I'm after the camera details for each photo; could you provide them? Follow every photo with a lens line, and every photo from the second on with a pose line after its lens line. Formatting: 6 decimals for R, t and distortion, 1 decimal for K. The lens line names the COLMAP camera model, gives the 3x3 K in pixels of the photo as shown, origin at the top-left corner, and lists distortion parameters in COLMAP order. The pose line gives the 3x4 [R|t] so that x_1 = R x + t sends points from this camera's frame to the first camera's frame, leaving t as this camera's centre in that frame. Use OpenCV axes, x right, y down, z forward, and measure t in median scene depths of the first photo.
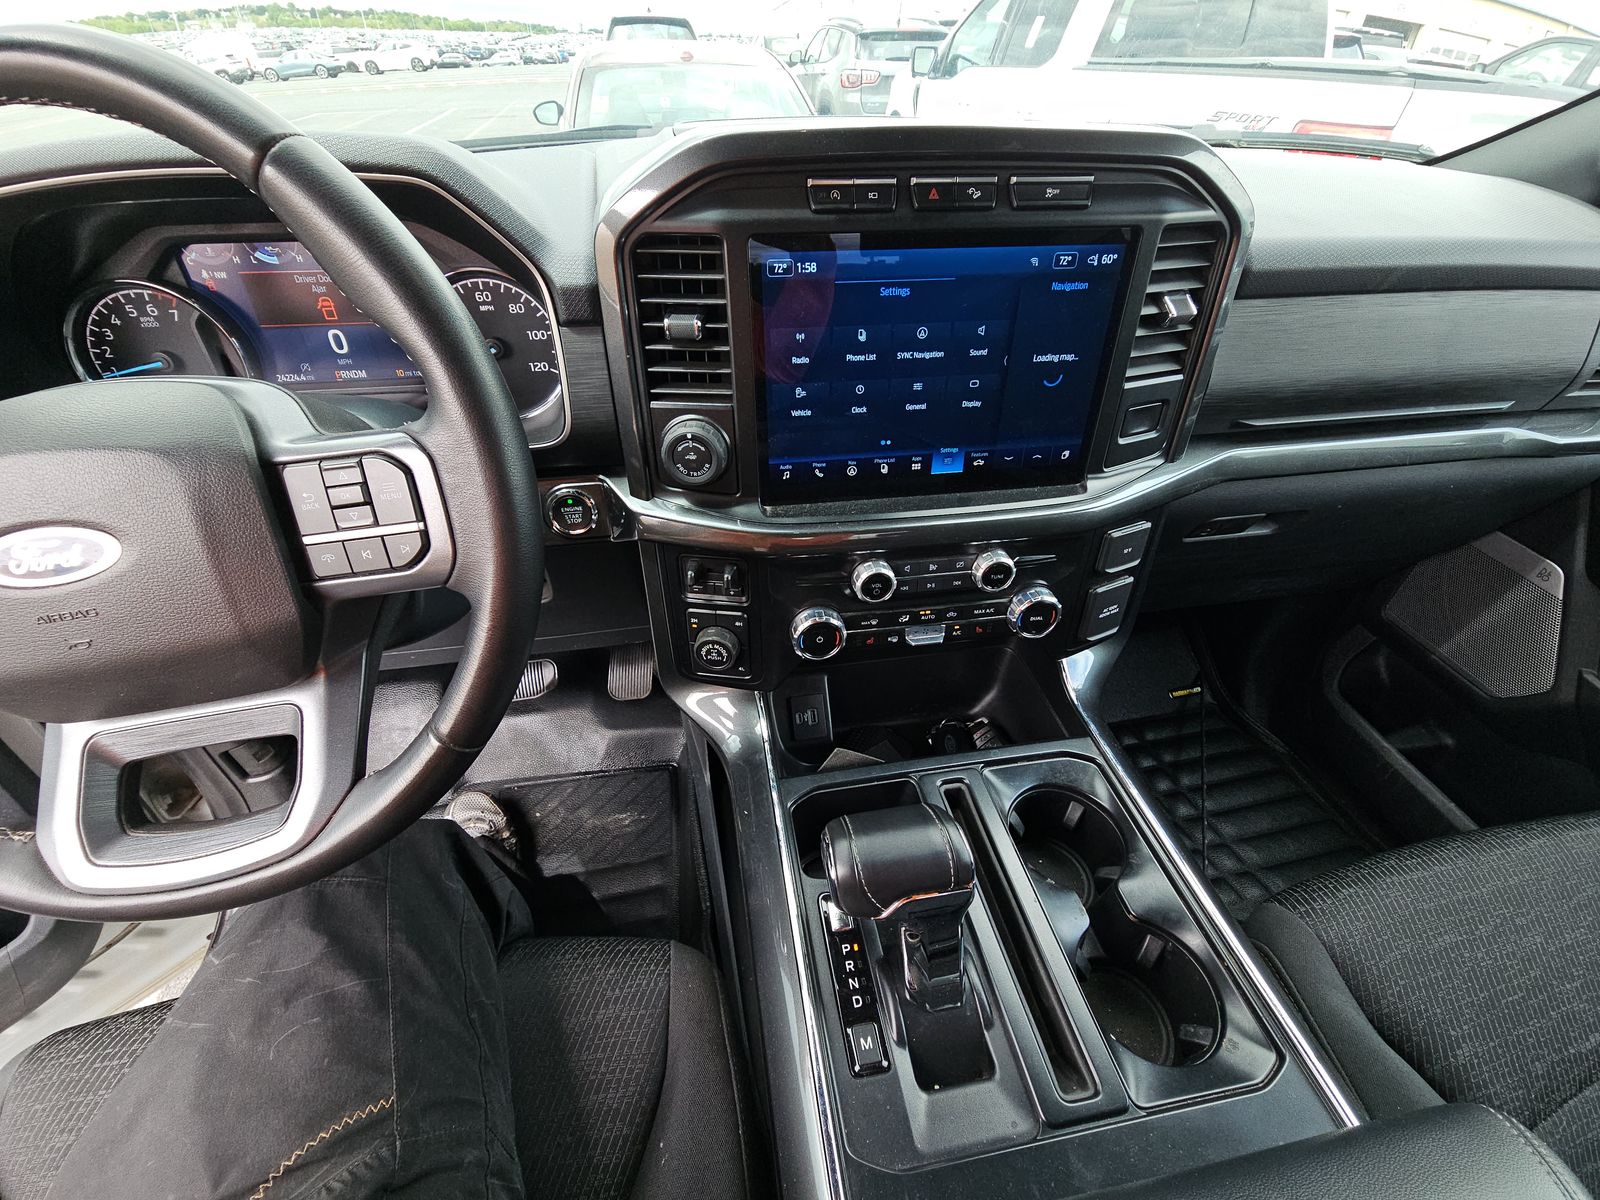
lens RADIAL K [[654.4, 0, 800.0], [0, 654.4, 600.0], [0, 0, 1]] dist [0.015392, -0.010820]
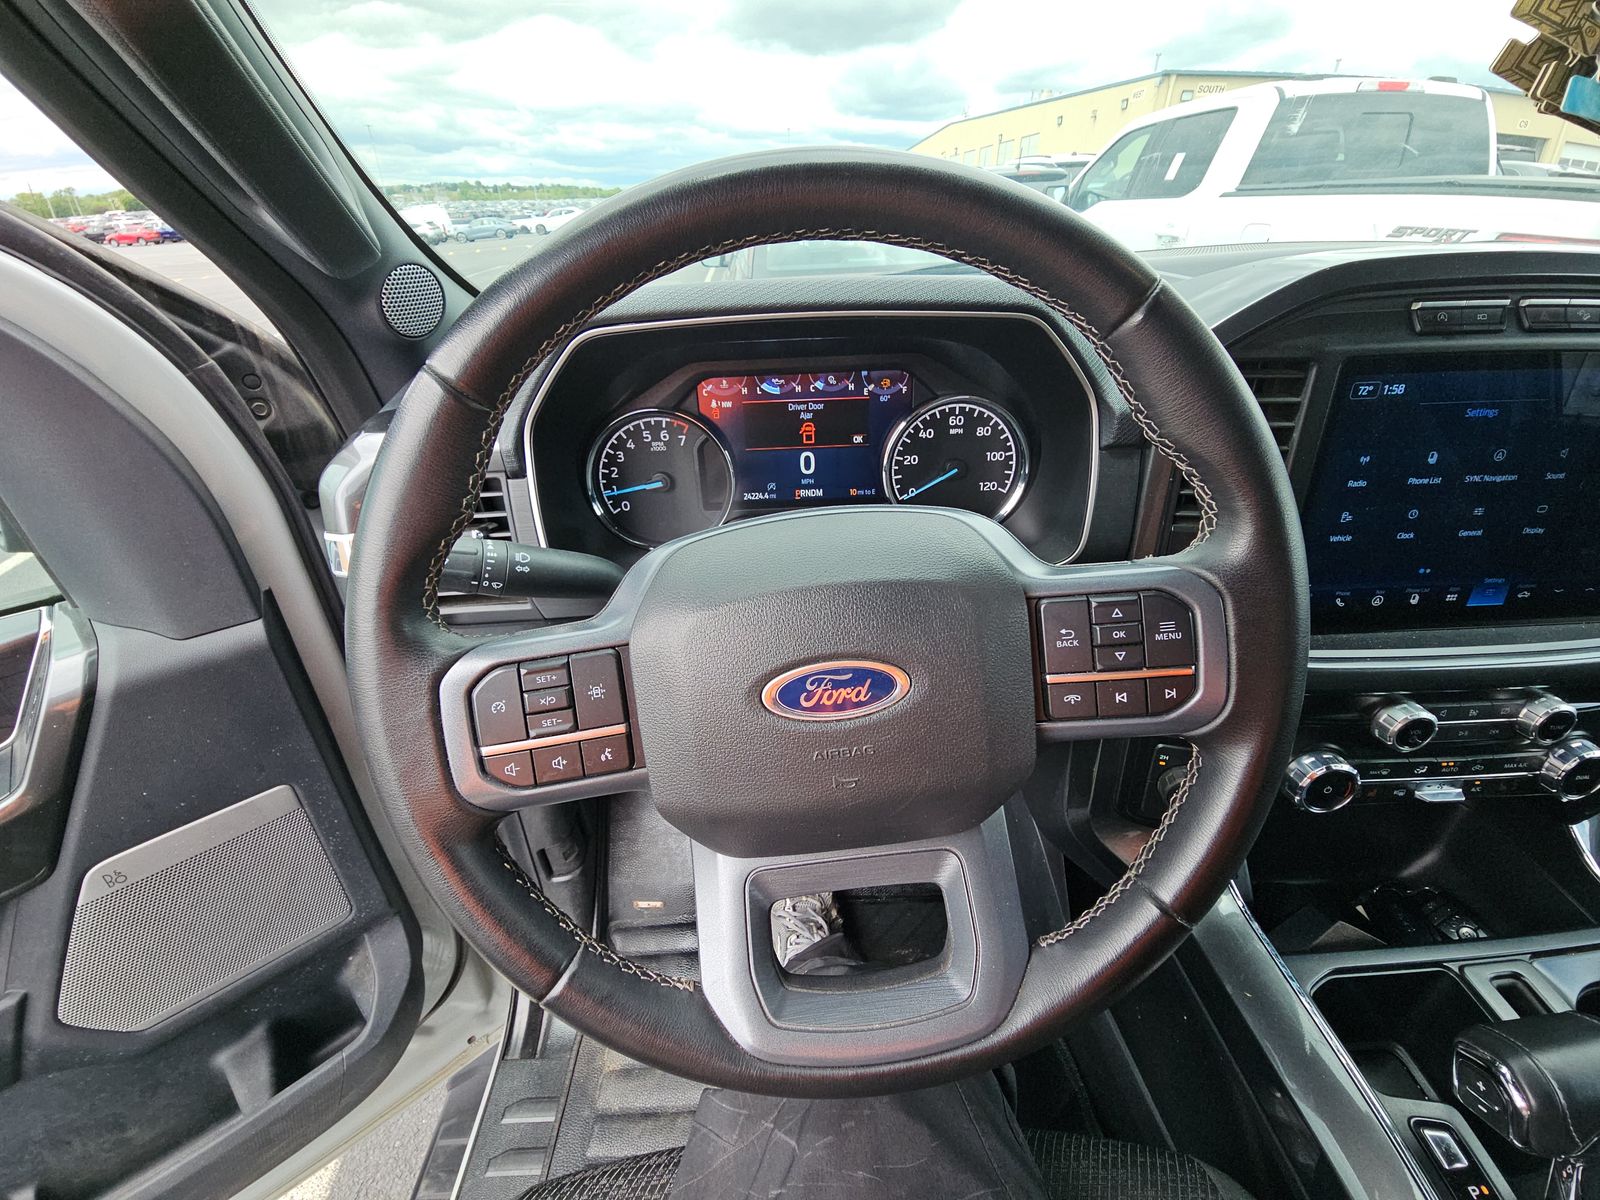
lens RADIAL K [[656.3, 0, 800.0], [0, 656.3, 600.0], [0, 0, 1]] dist [0.011741, -0.010366]
pose [[0.990097, 0.028505, -0.137459, -0.607723], [-0.048615, 0.988201, -0.145241, -0.030572], [0.131697, 0.150485, 0.979801, 0.016960]]
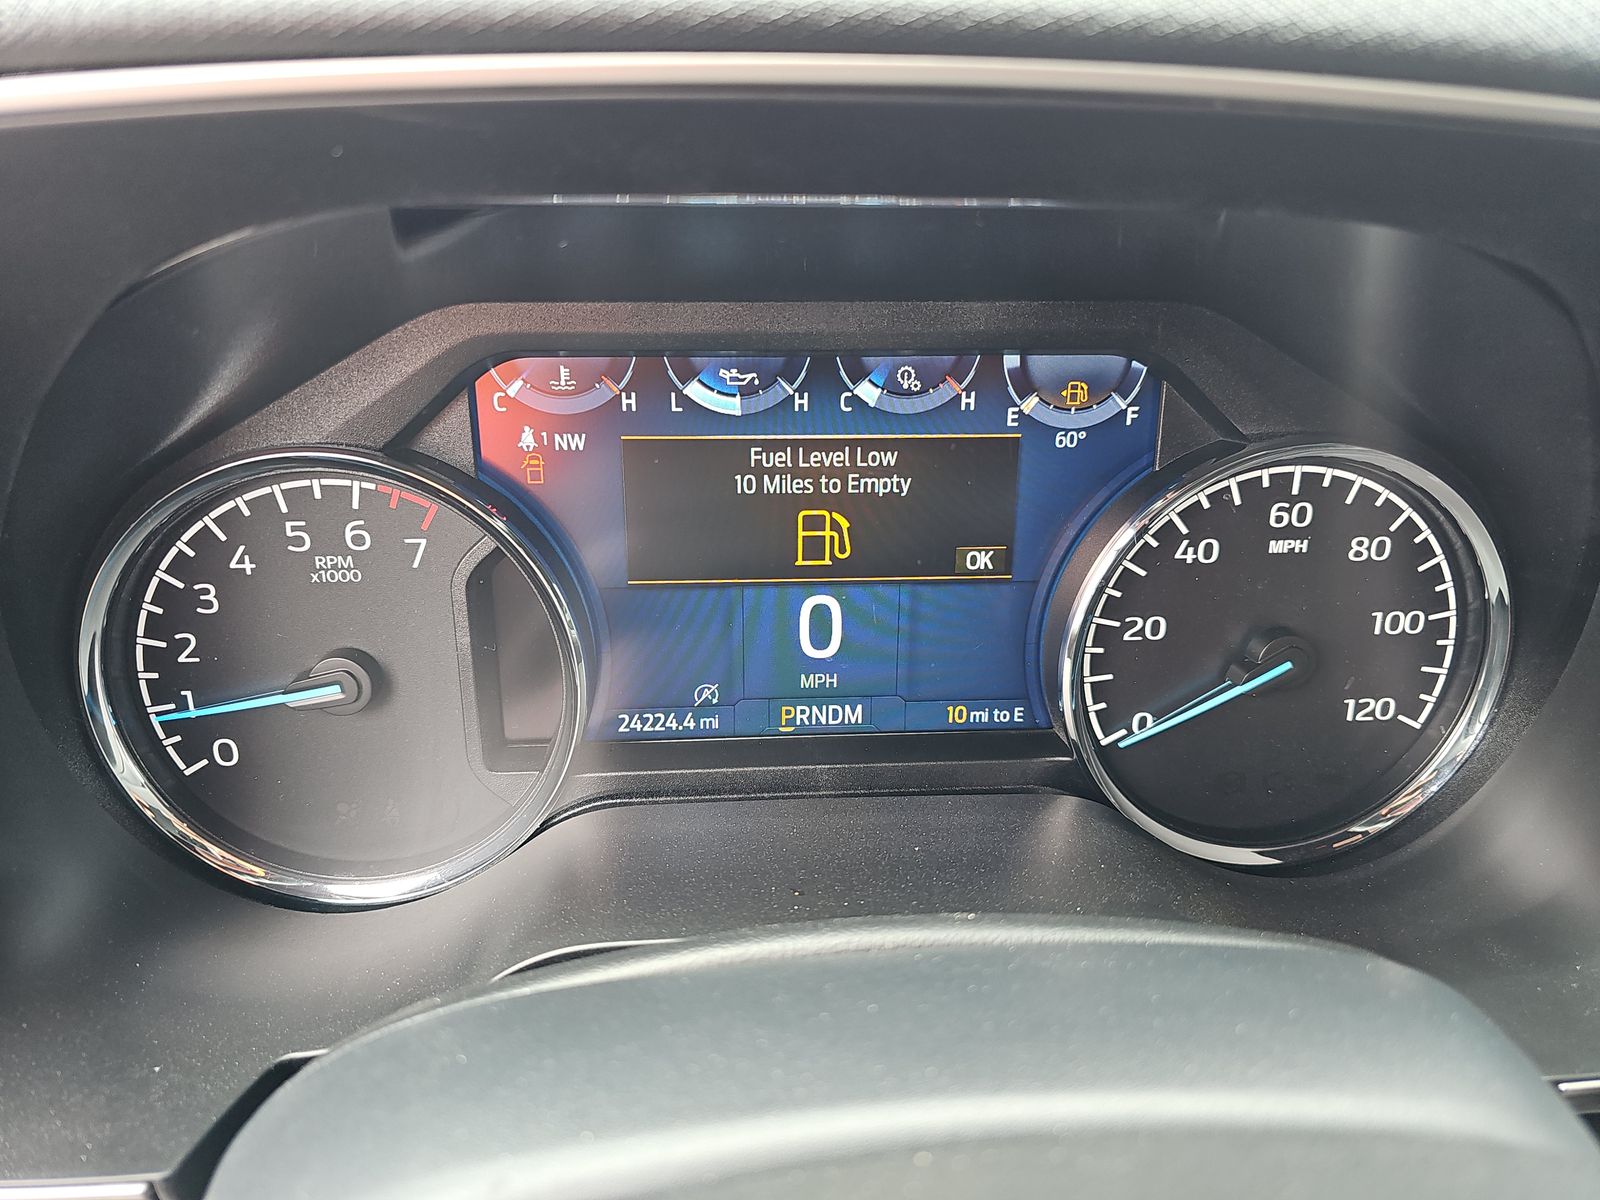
lens RADIAL K [[1051.6, 0, 800.0], [0, 1051.6, 600.0], [0, 0, 1]] dist [0.008223, -0.000059]
pose [[0.994921, 0.035568, -0.094165, -0.712856], [-0.060386, 0.959361, -0.275646, -0.278379], [0.080534, 0.279932, 0.956636, 0.523165]]
